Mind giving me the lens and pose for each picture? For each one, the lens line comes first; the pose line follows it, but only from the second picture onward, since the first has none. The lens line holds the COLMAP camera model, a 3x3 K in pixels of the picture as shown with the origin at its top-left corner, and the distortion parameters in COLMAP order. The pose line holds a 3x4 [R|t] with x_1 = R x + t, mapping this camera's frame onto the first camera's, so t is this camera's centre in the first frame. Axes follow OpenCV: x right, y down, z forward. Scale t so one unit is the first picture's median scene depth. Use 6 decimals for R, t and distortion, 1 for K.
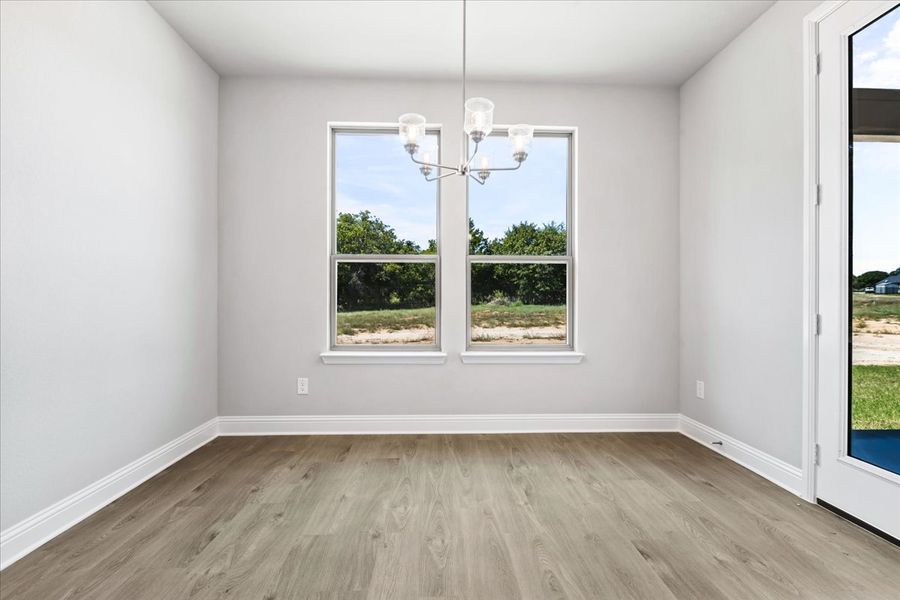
lens RADIAL K [[405.5, 0, 461.4], [0, 405.5, 301.1], [0, 0, 1]] dist [-0.005634, 0.003453]
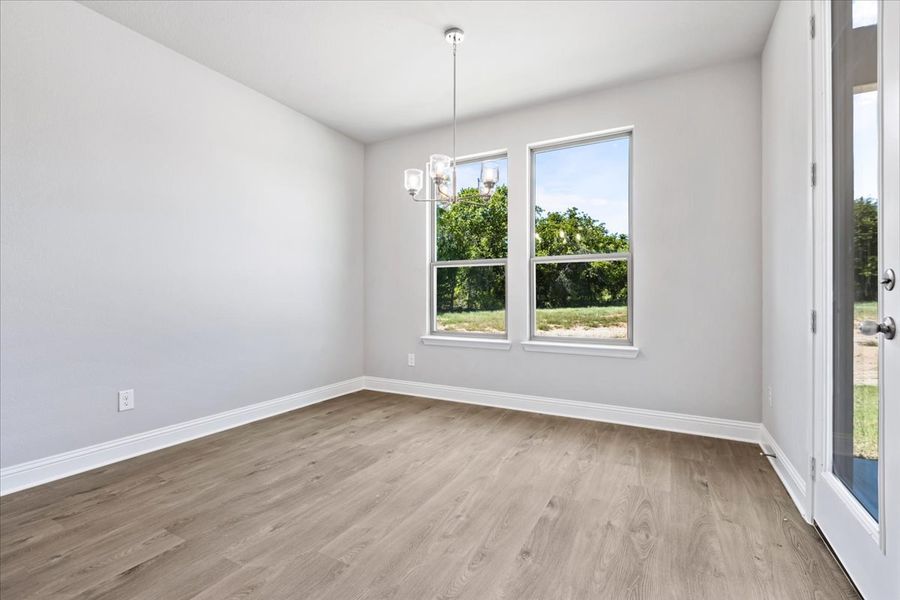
lens RADIAL K [[405.5, 0, 458.2], [0, 405.5, 297.3], [0, 0, 1]] dist [-0.005634, 0.003453]
pose [[0.863264, -0.003550, -0.504741, 0.563257], [0.002323, 0.999993, -0.003061, 0.004819], [0.504748, 0.001471, 0.863266, -0.130349]]
